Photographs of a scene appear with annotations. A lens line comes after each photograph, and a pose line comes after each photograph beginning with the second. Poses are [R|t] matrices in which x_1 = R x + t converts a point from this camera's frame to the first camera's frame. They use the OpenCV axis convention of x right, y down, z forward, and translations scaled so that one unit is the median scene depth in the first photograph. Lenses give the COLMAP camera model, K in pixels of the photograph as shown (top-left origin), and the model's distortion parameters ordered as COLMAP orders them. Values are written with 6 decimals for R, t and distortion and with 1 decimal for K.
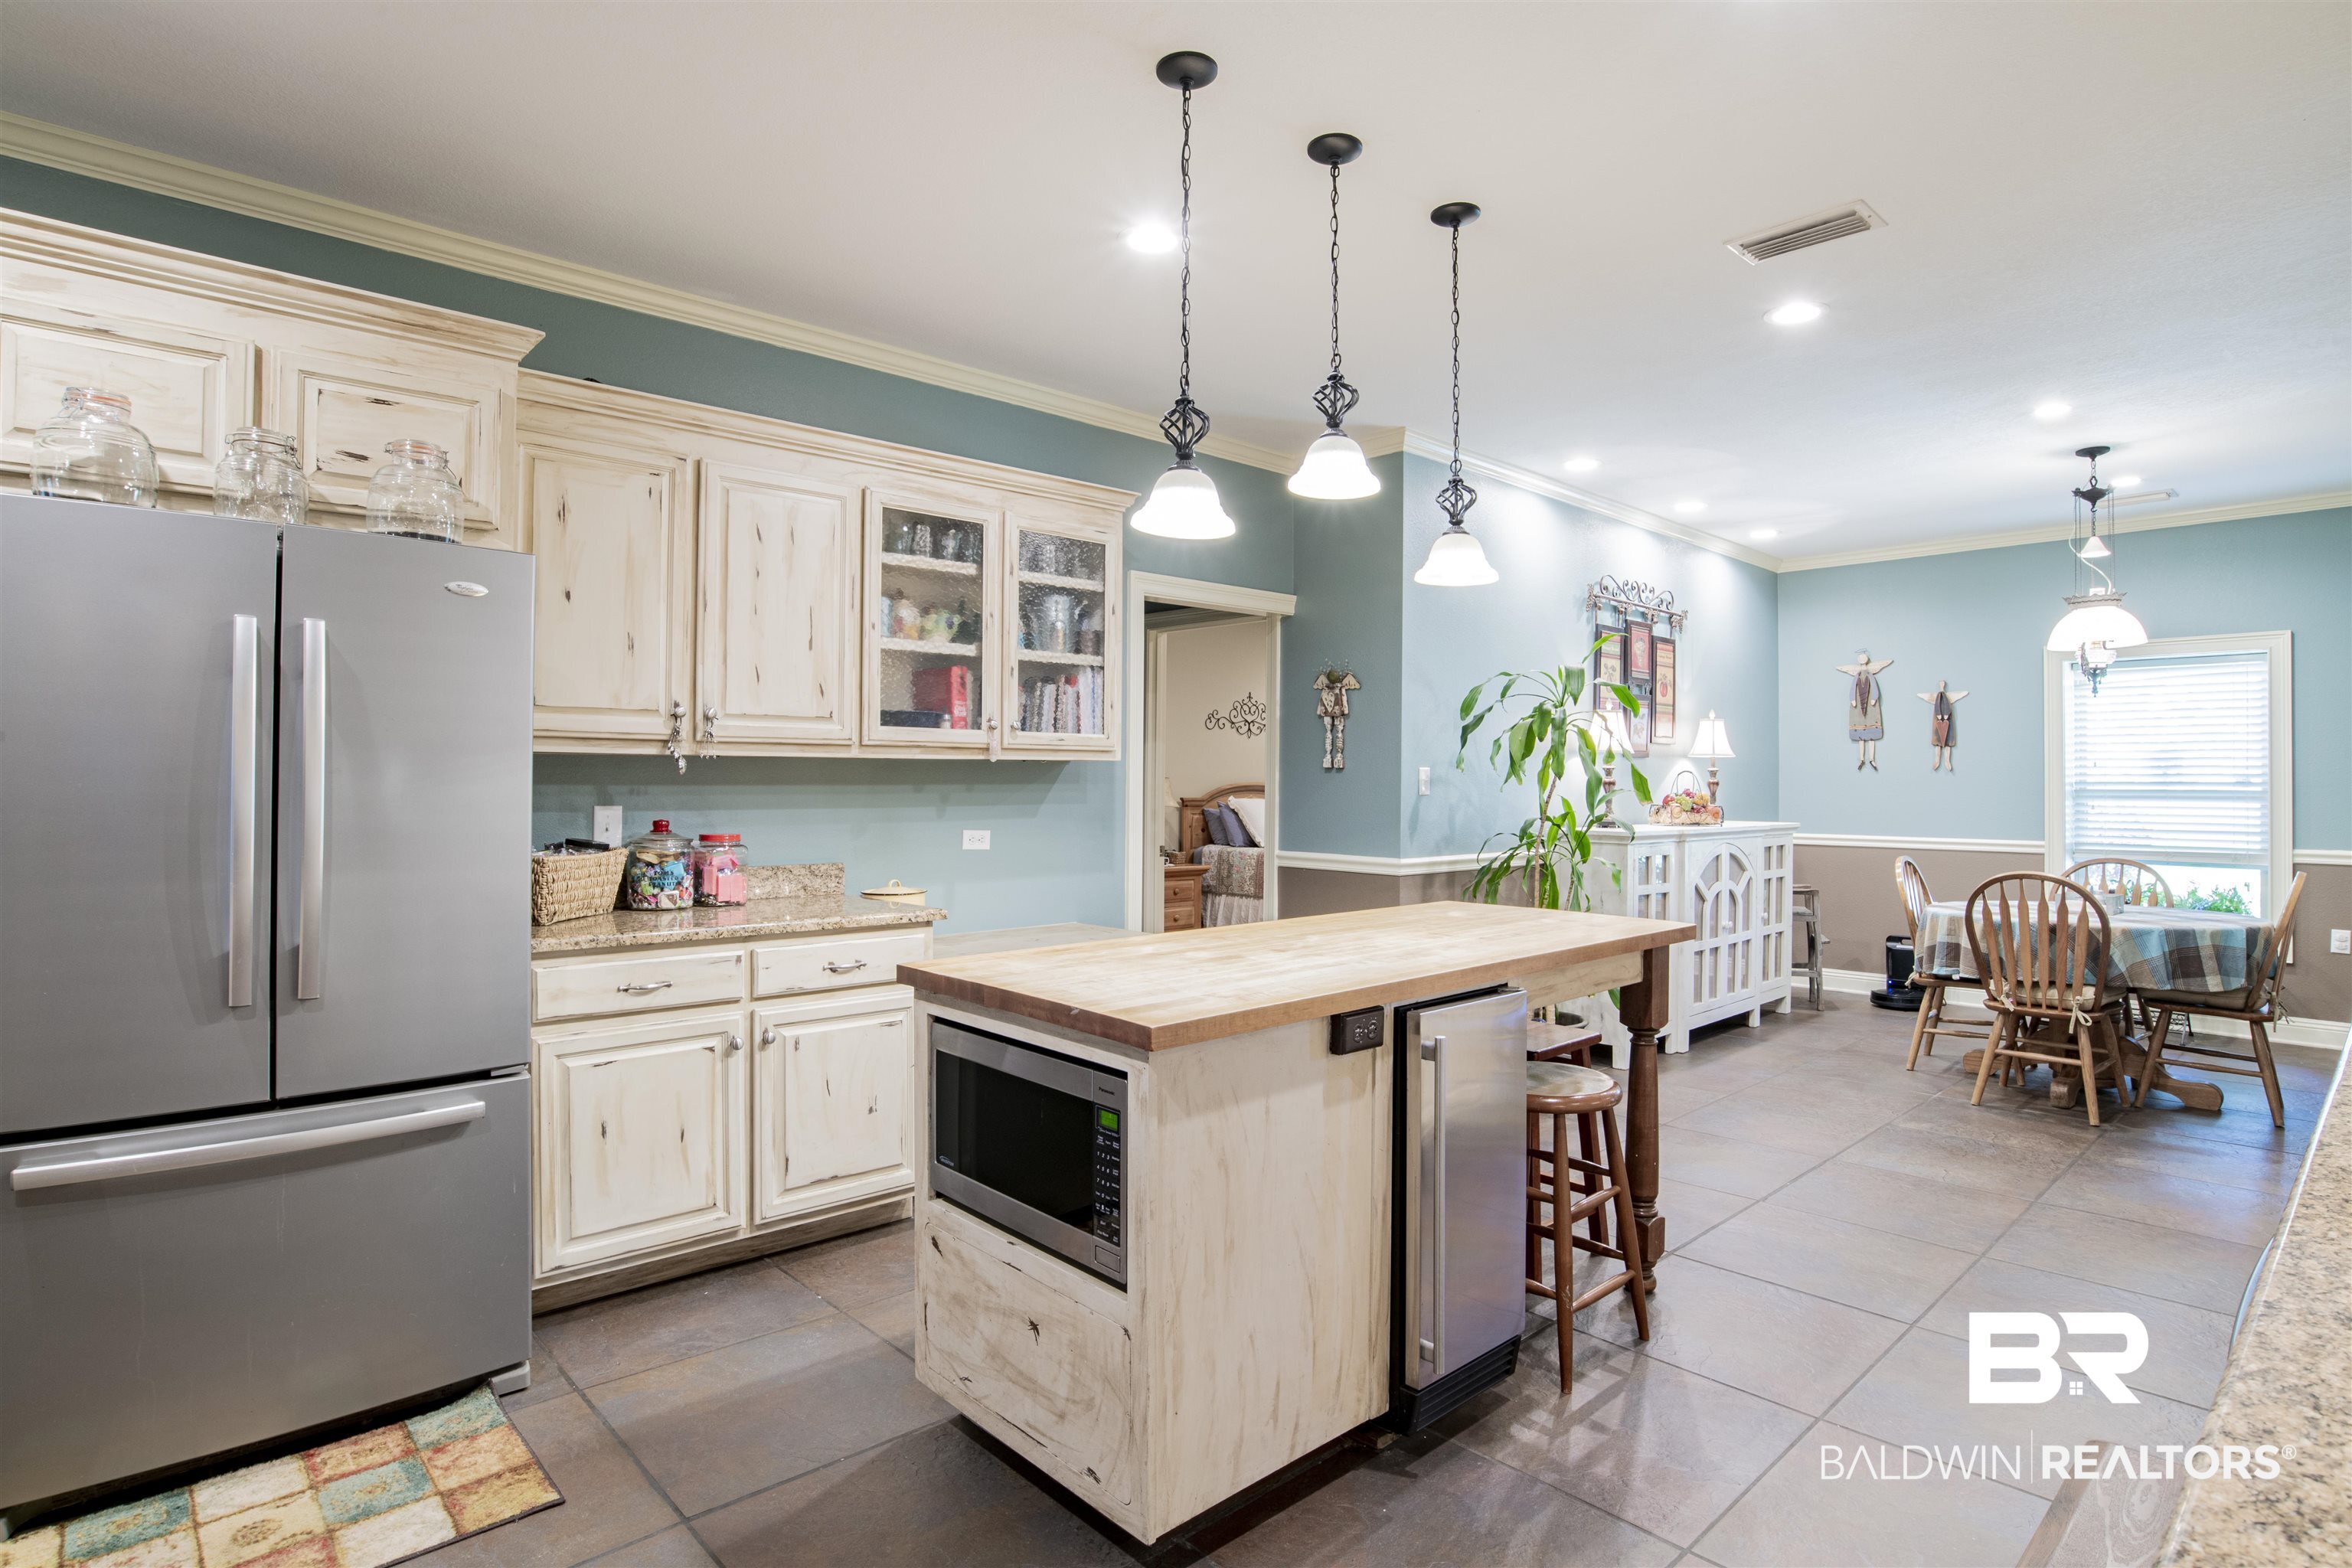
lens RADIAL K [[1204.3, 0, 1200.2], [0, 1204.3, 774.0], [0, 0, 1]] dist [-0.053491, 0.019728]
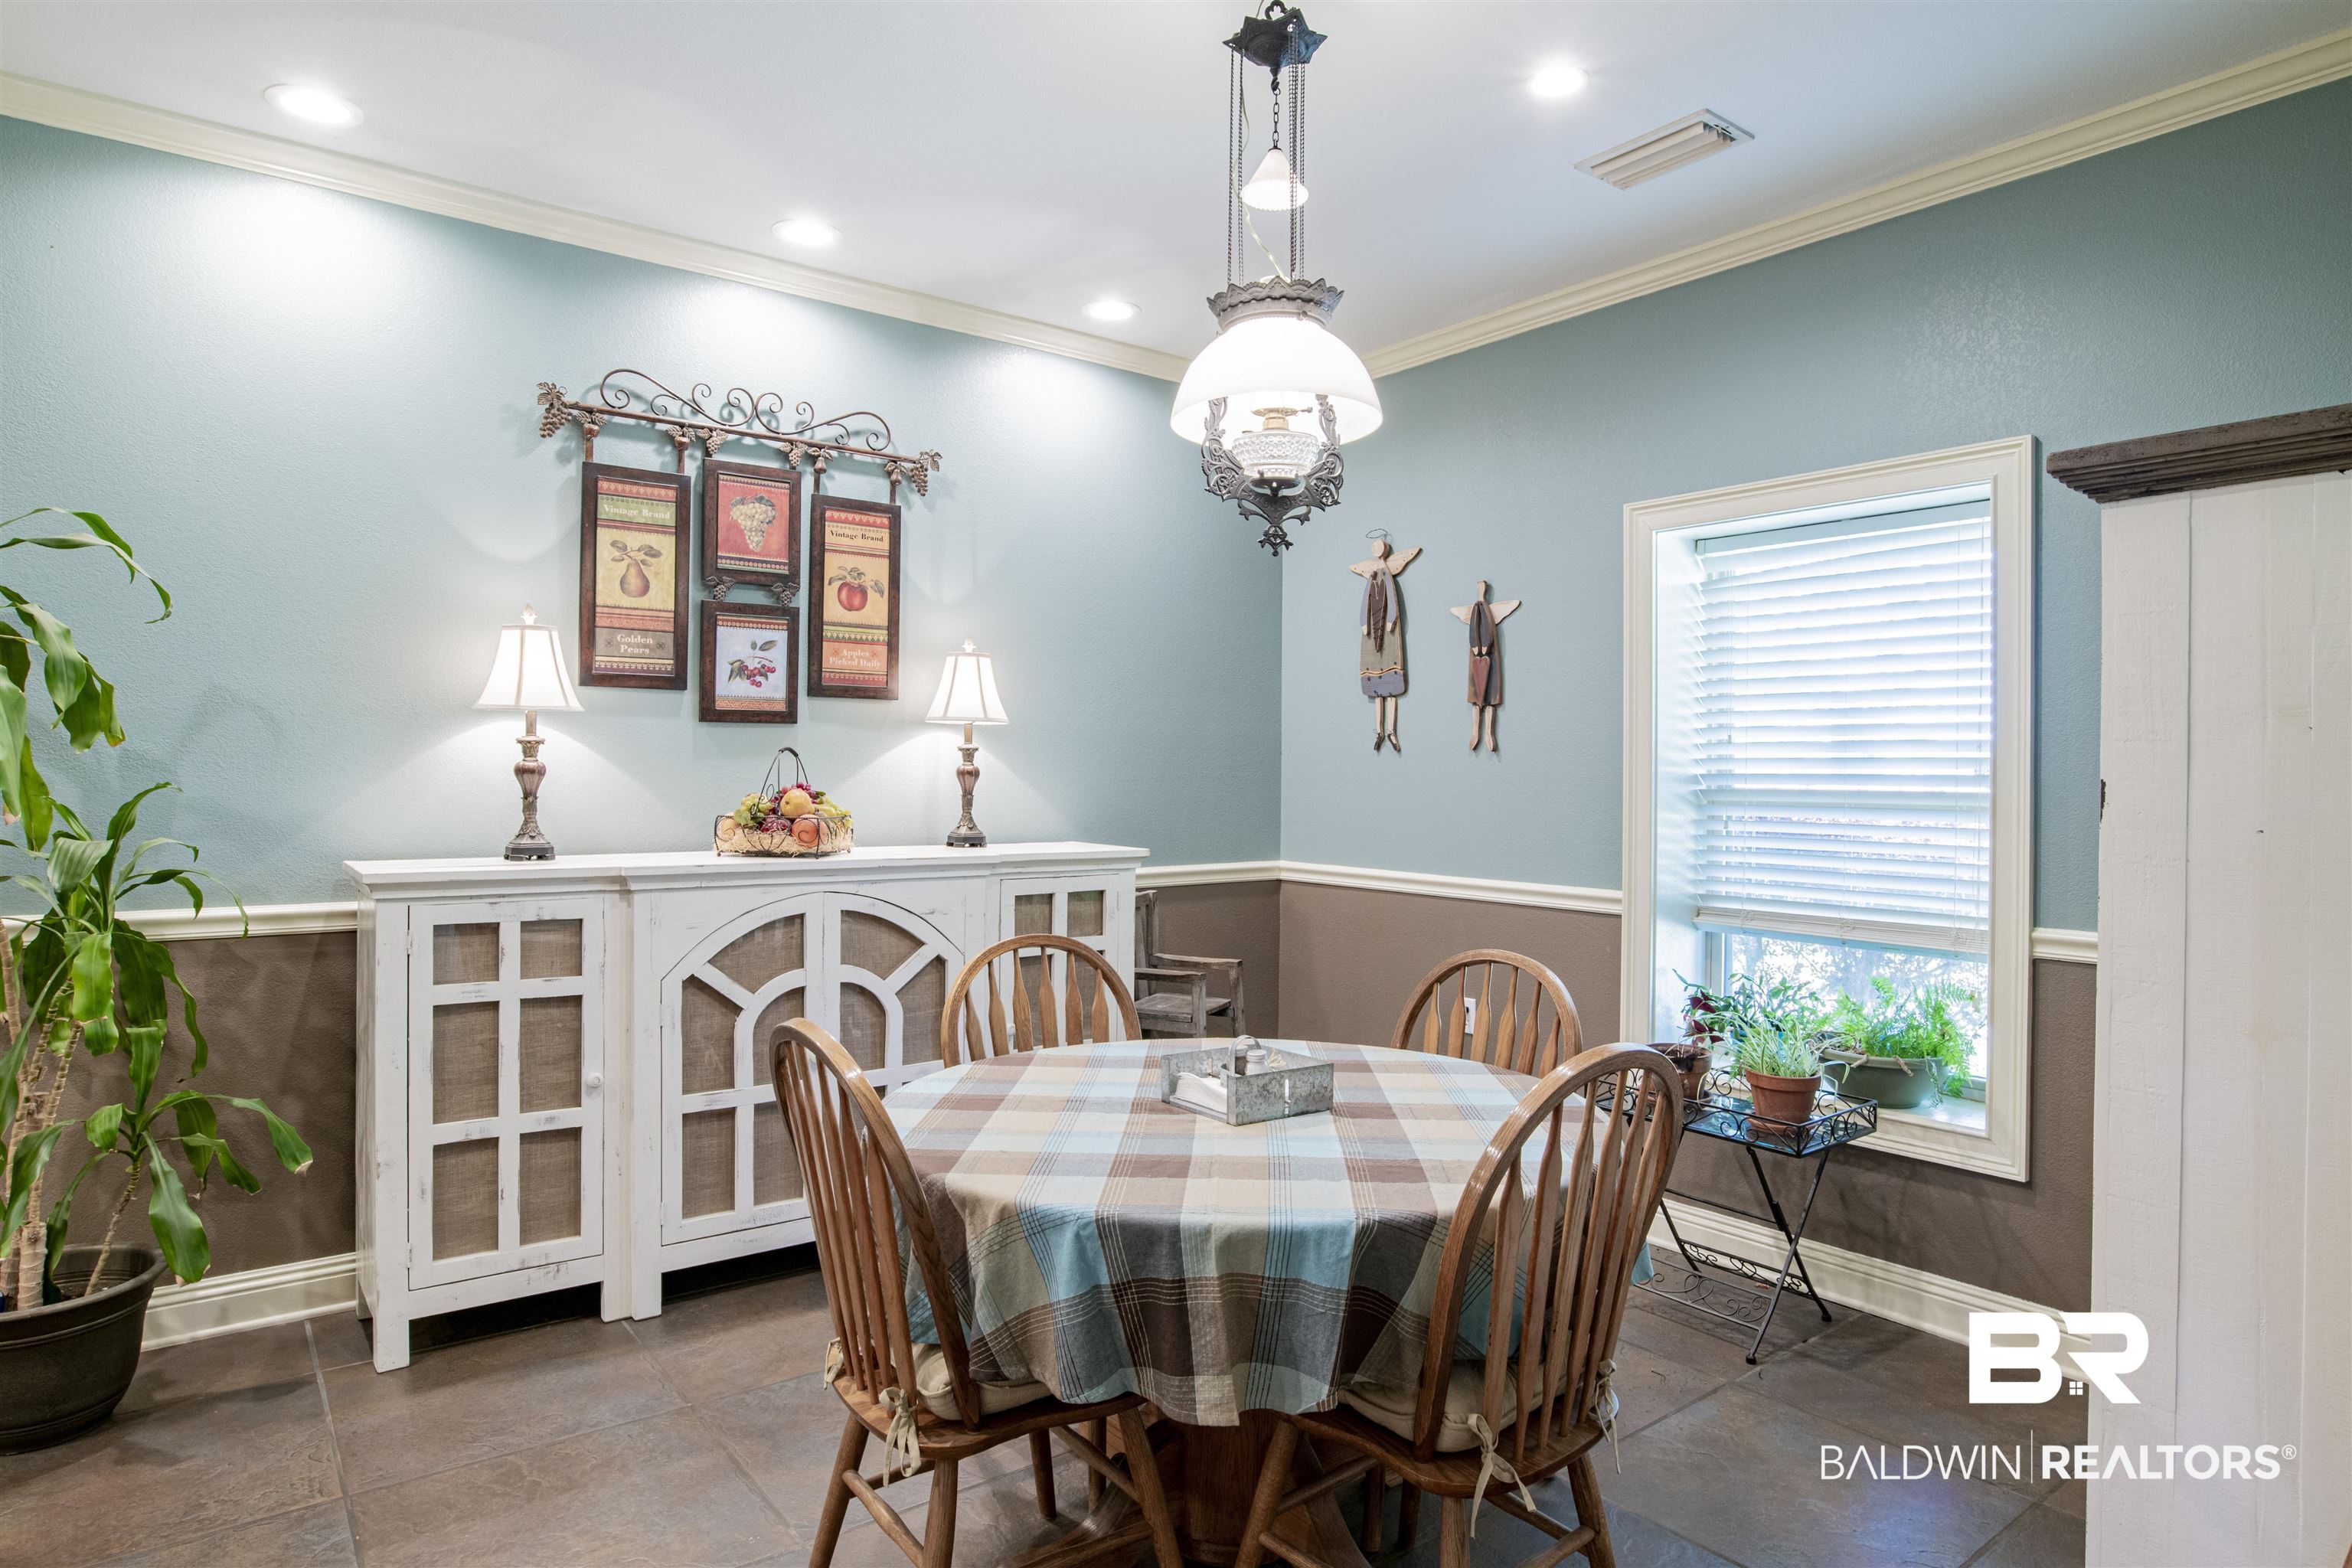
lens RADIAL K [[1325.1, 0, 1181.5], [0, 1325.1, 774.1], [0, 0, 1]] dist [-0.050968, 0.000577]
pose [[0.994992, 0.004672, -0.099844, 0.622245], [-0.003787, 0.999952, 0.009053, 0.003071], [0.099881, -0.008629, 0.994962, 0.446361]]
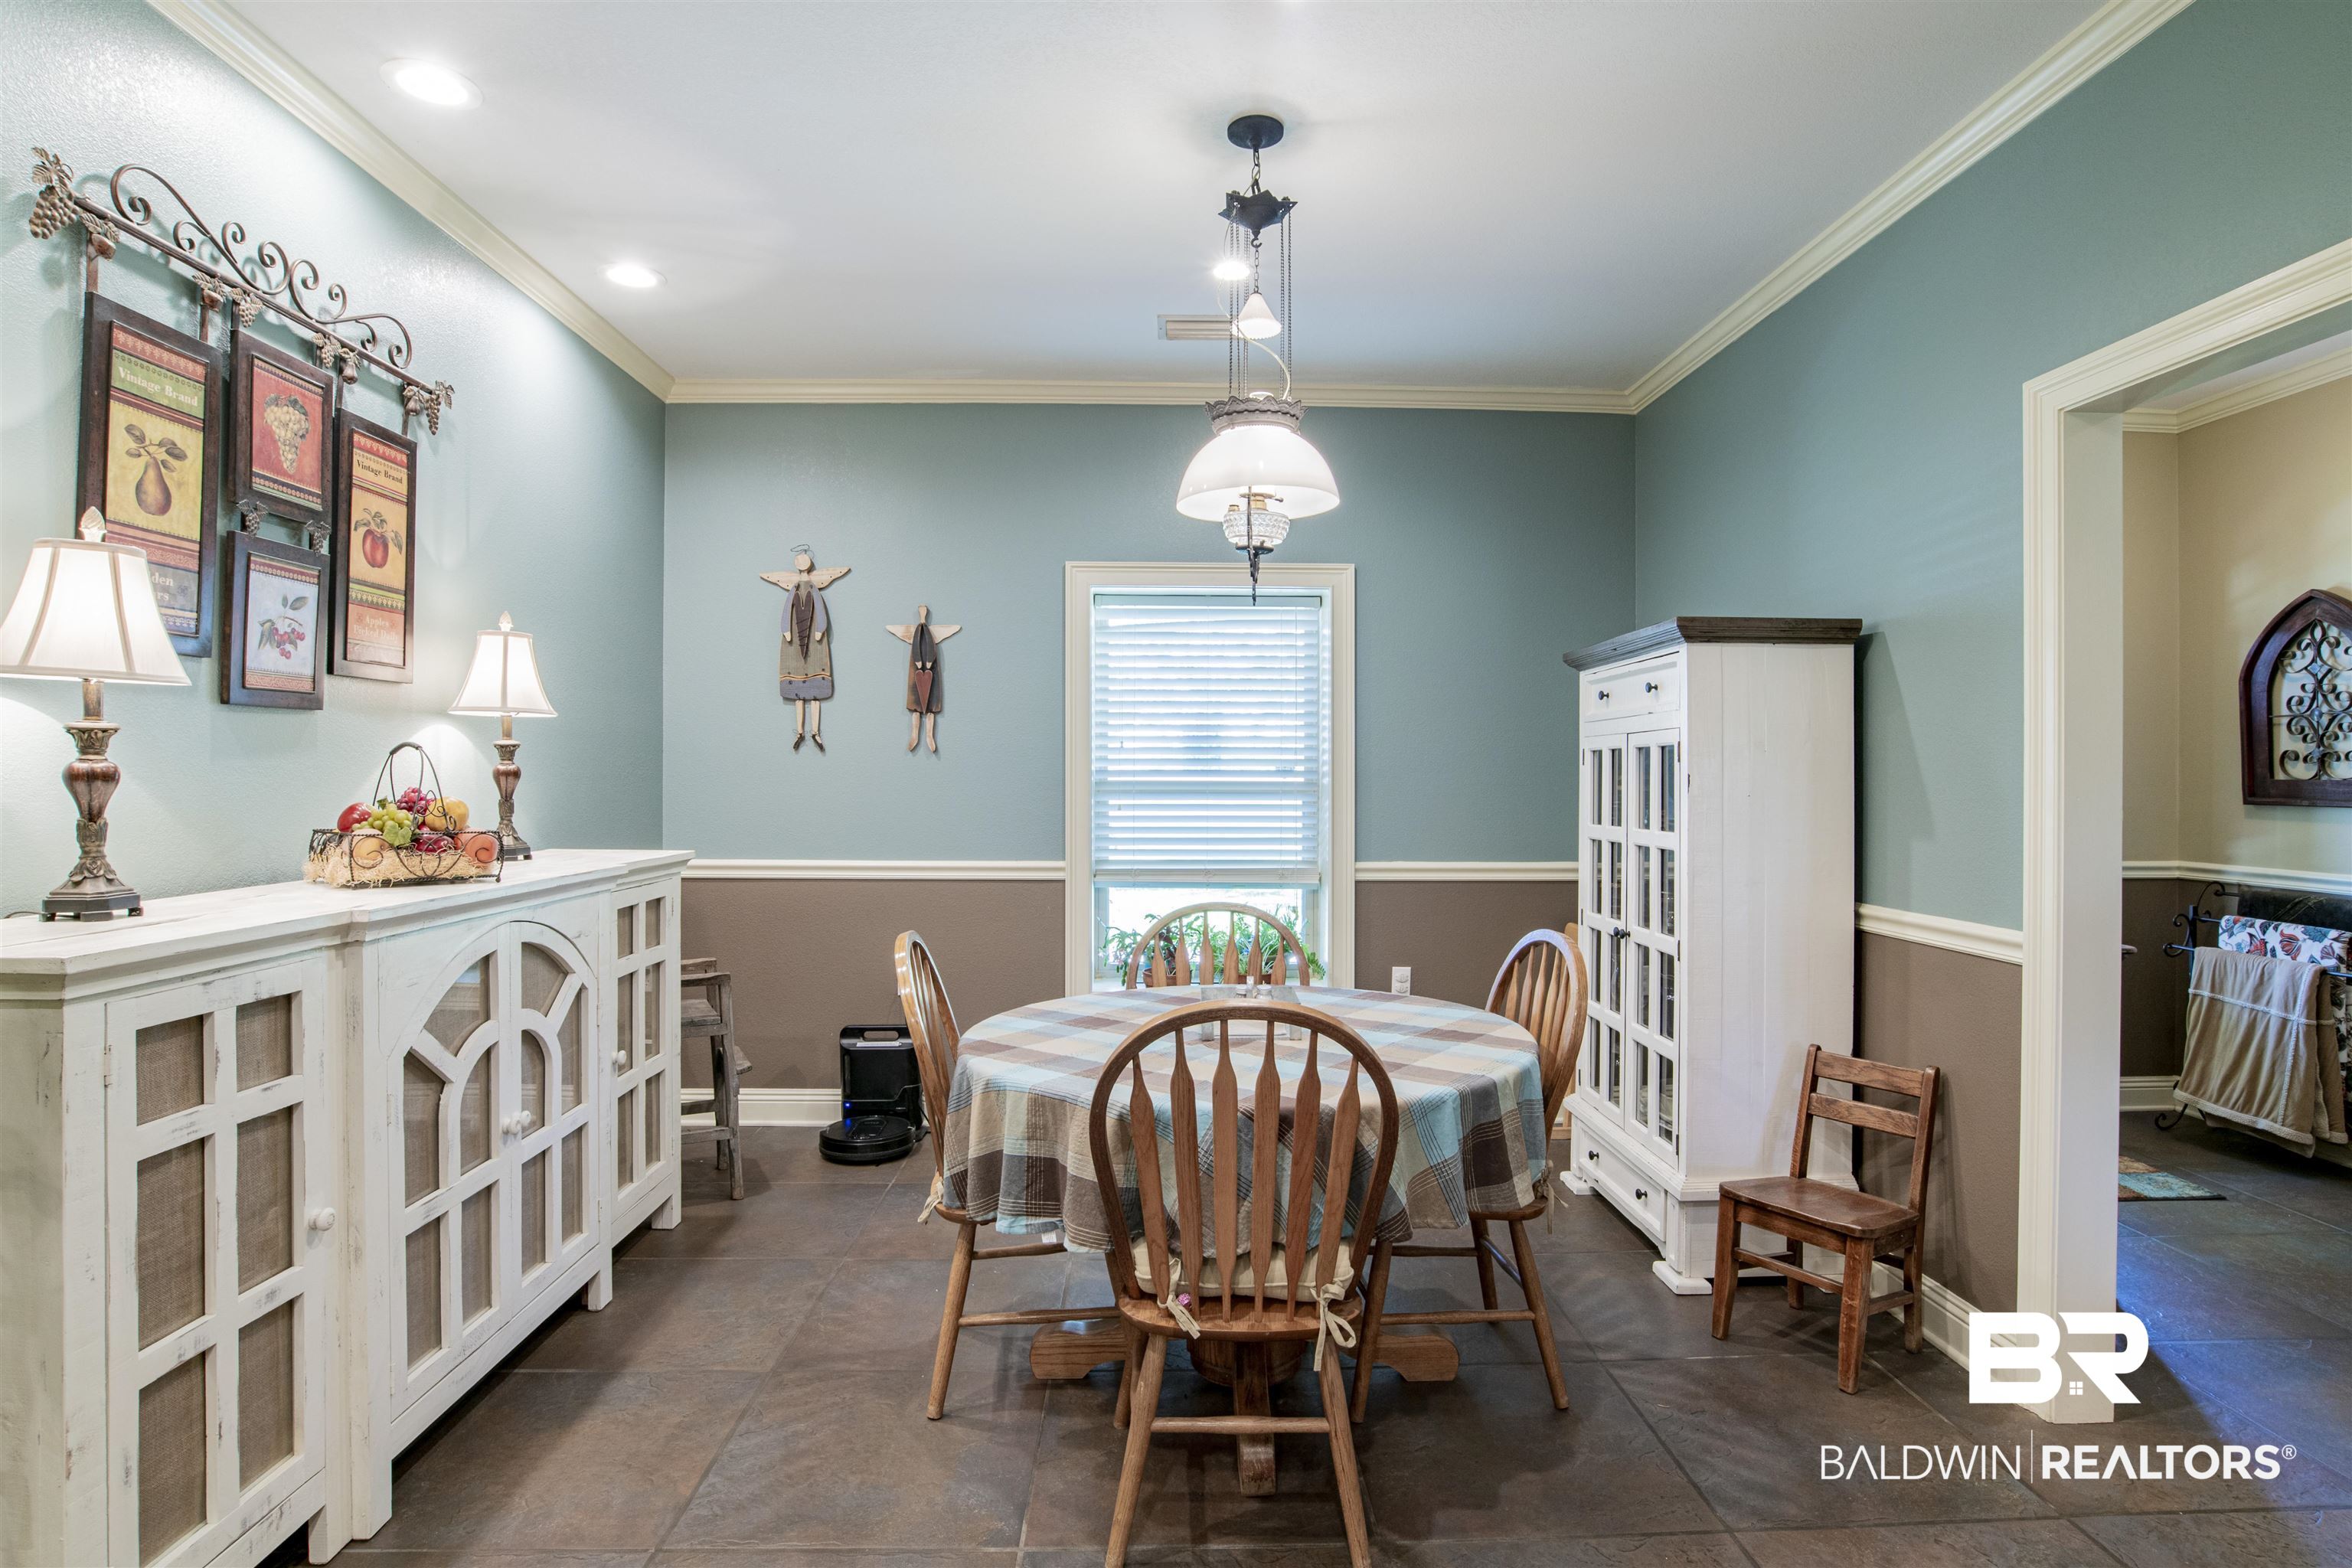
lens RADIAL K [[1204.3, 0, 1200.2], [0, 1204.3, 774.0], [0, 0, 1]] dist [-0.053491, 0.019728]
pose [[0.656861, -0.003117, 0.754006, 0.280177], [-0.005799, 0.999941, 0.009185, 0.002564], [-0.753990, -0.010405, 0.656804, 0.537016]]
